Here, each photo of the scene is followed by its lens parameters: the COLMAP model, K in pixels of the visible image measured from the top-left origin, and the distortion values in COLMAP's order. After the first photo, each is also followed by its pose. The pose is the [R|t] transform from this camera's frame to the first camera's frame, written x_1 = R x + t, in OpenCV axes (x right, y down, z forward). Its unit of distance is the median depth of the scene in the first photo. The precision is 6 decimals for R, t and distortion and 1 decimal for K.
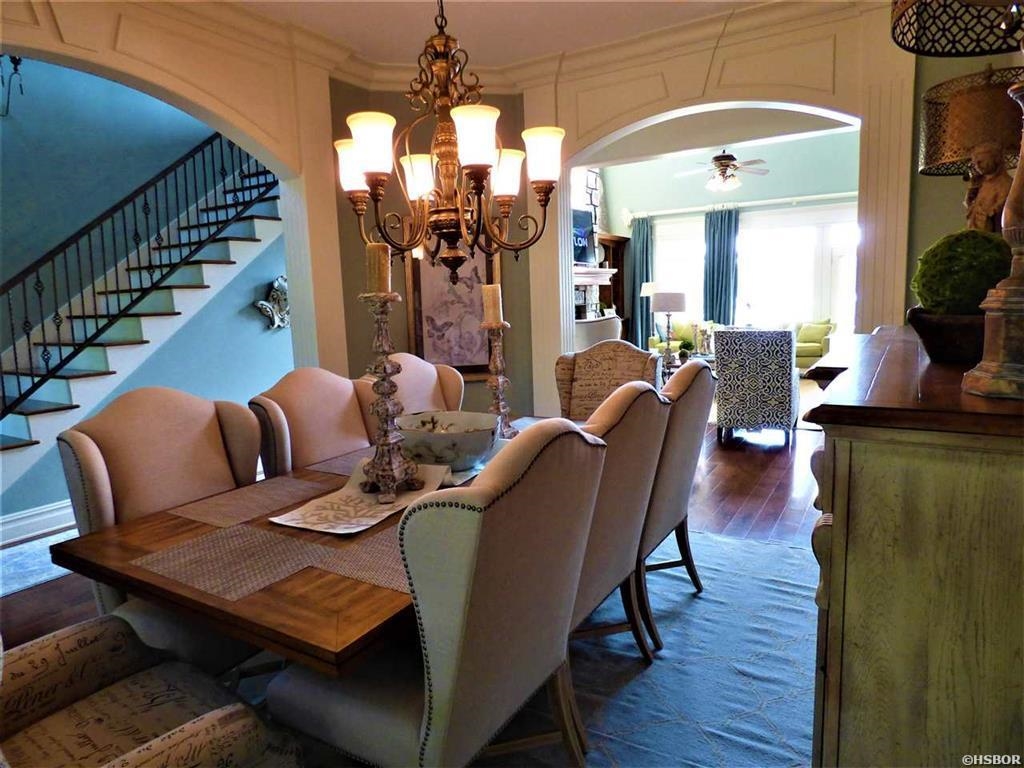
lens RADIAL K [[626.8, 0, 512.7], [0, 626.8, 380.7], [0, 0, 1]] dist [-0.010441, -0.002302]
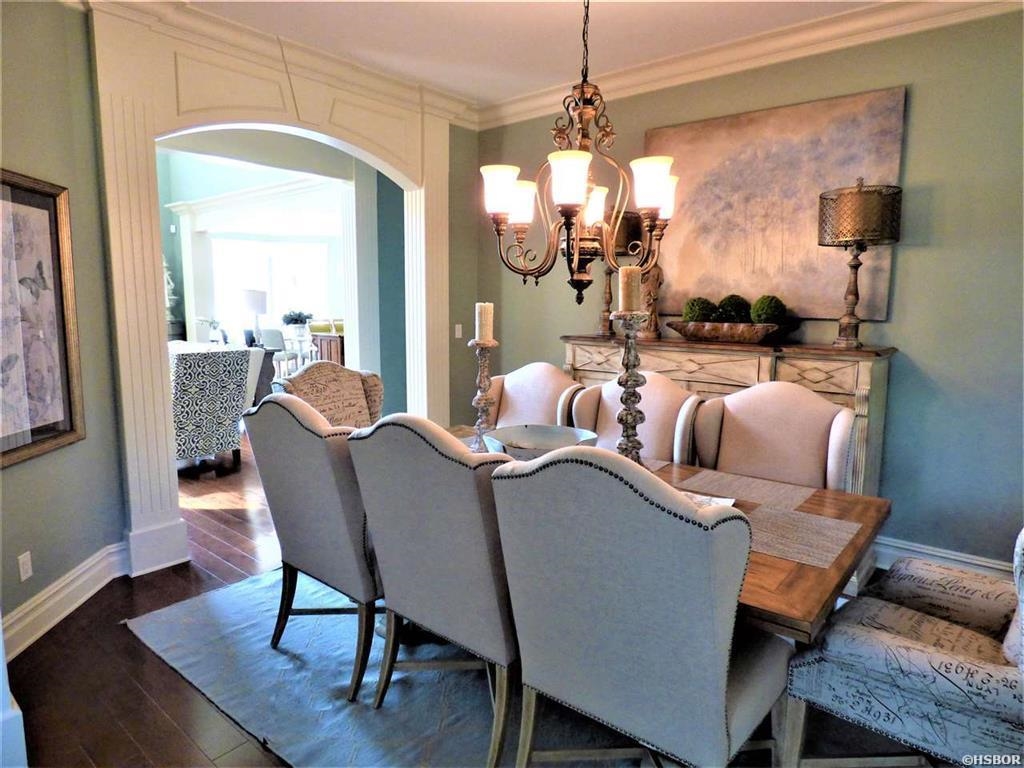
lens RADIAL K [[626.8, 0, 512.7], [0, 626.8, 380.7], [0, 0, 1]] dist [-0.010441, -0.002302]
pose [[0.141040, -0.094619, 0.985472, -1.160936], [0.120560, 0.989655, 0.077766, -0.114625], [-0.982636, 0.107840, 0.150988, 0.909769]]
